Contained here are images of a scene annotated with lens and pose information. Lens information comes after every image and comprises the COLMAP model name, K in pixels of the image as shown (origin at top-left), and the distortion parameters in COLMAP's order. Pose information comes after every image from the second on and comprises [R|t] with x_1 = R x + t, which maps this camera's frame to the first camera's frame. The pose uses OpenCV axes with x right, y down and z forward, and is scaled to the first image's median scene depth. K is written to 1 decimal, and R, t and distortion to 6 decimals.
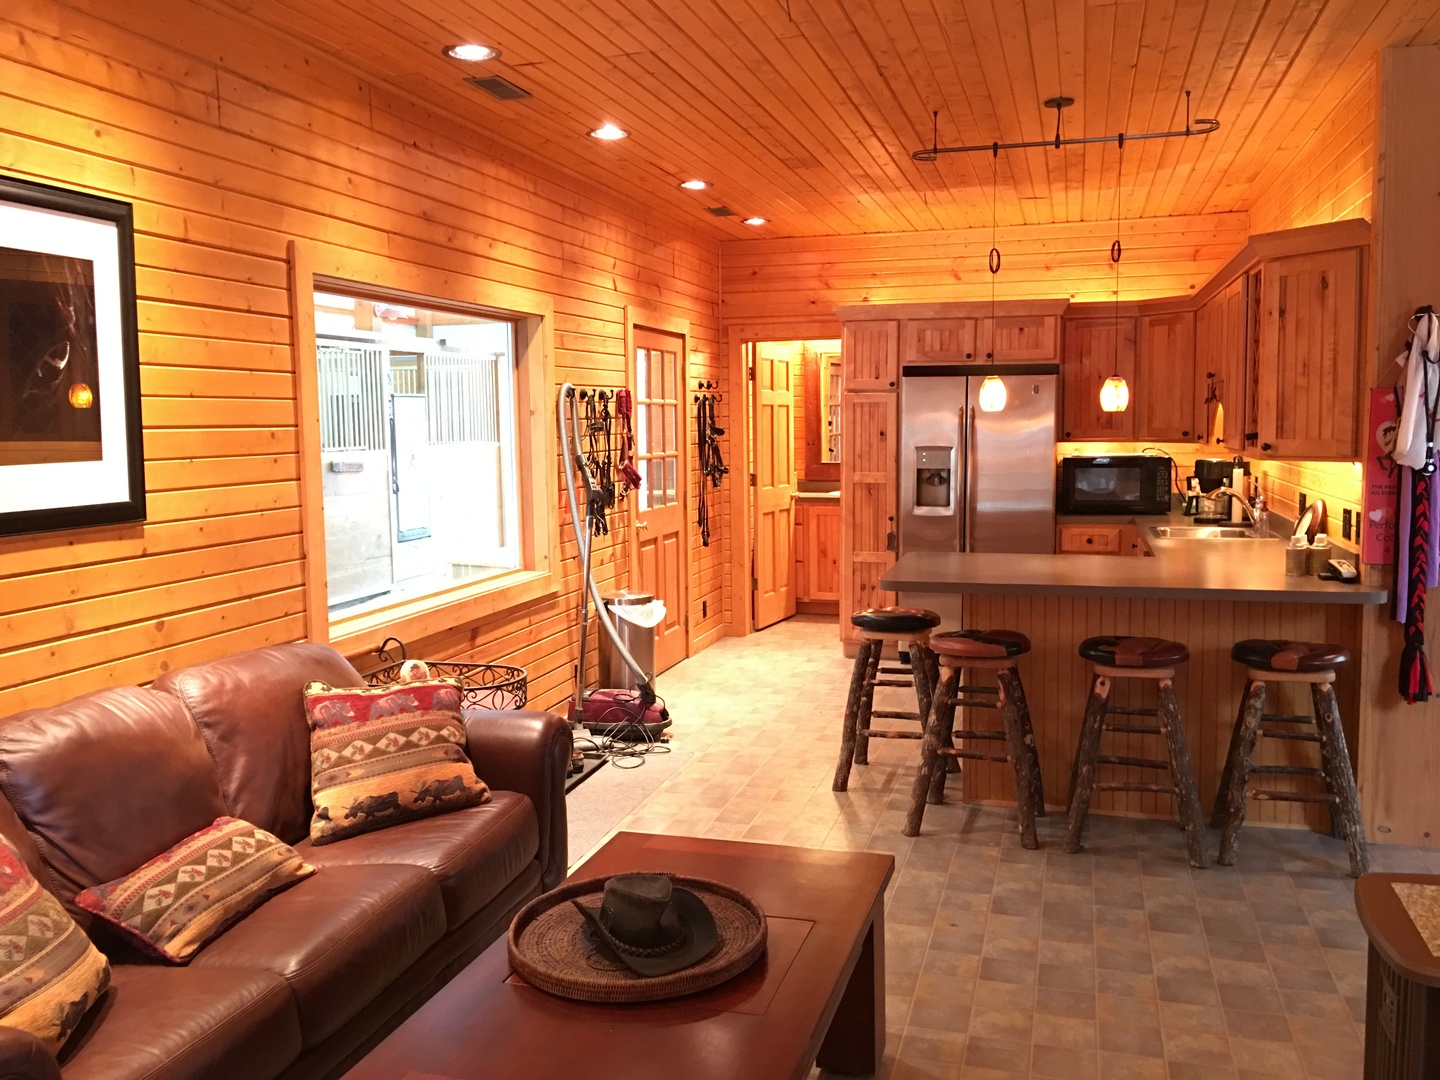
lens RADIAL K [[1241.5, 0, 722.1], [0, 1241.5, 539.3], [0, 0, 1]] dist [0.003657, 0.001031]
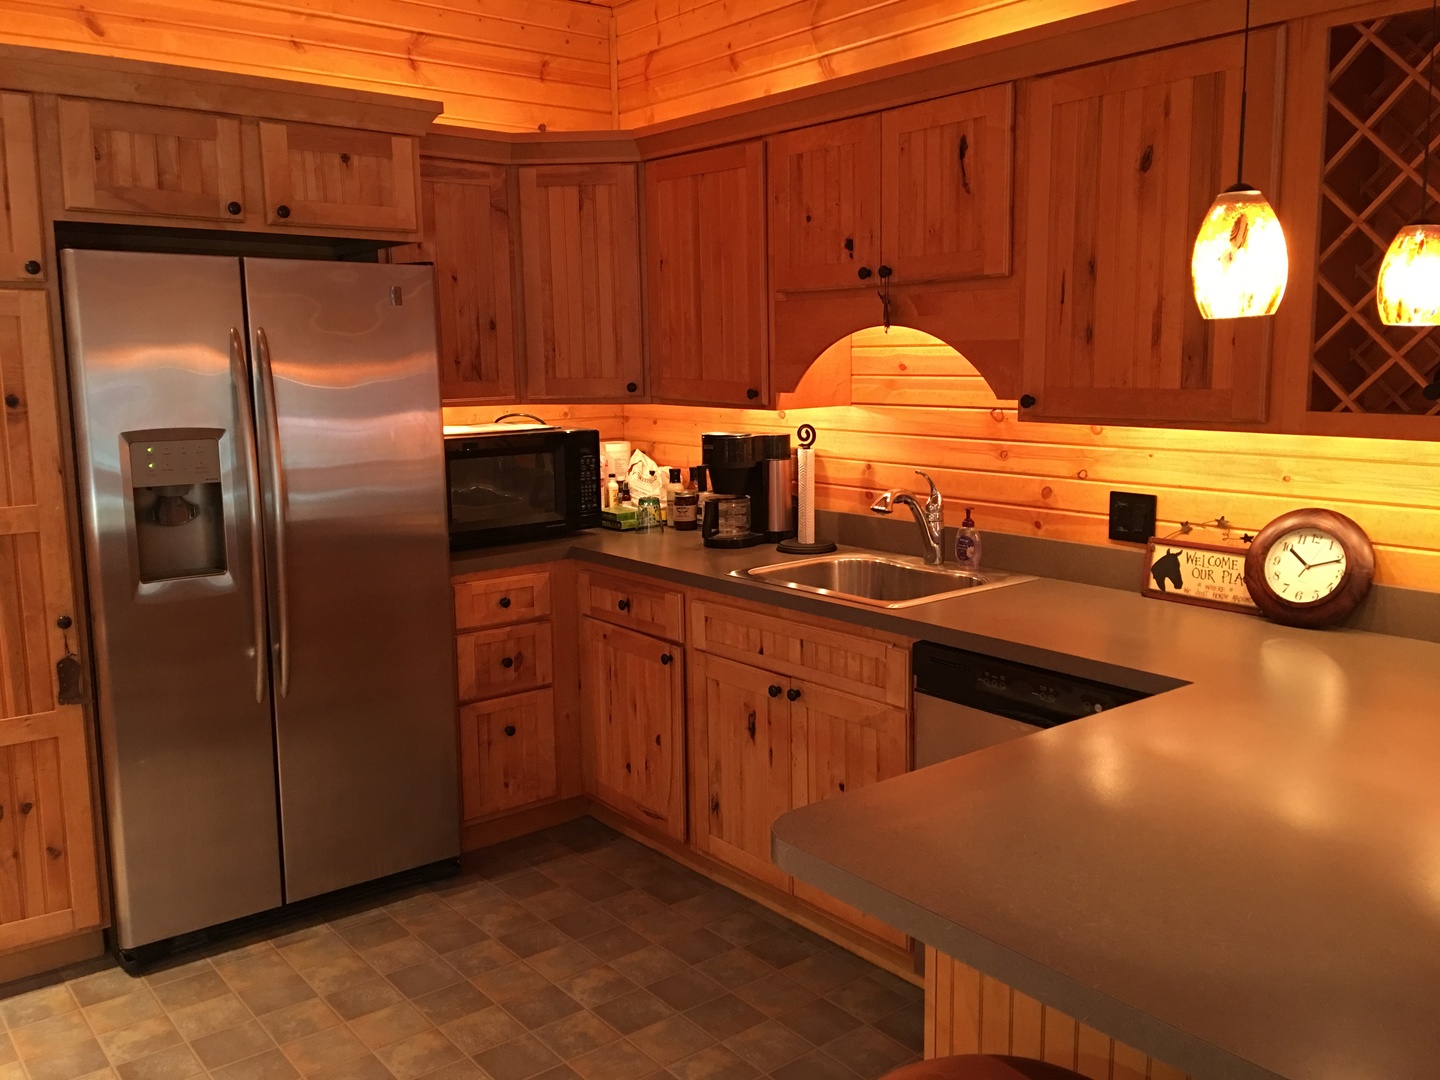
lens RADIAL K [[1219.3, 0, 720.8], [0, 1219.3, 532.9], [0, 0, 1]] dist [0.079125, -0.106839]
pose [[0.583228, -0.115978, 0.803987, -0.050514], [0.082709, 0.993090, 0.083258, -0.060339], [-0.808087, 0.017938, 0.588790, 0.622030]]
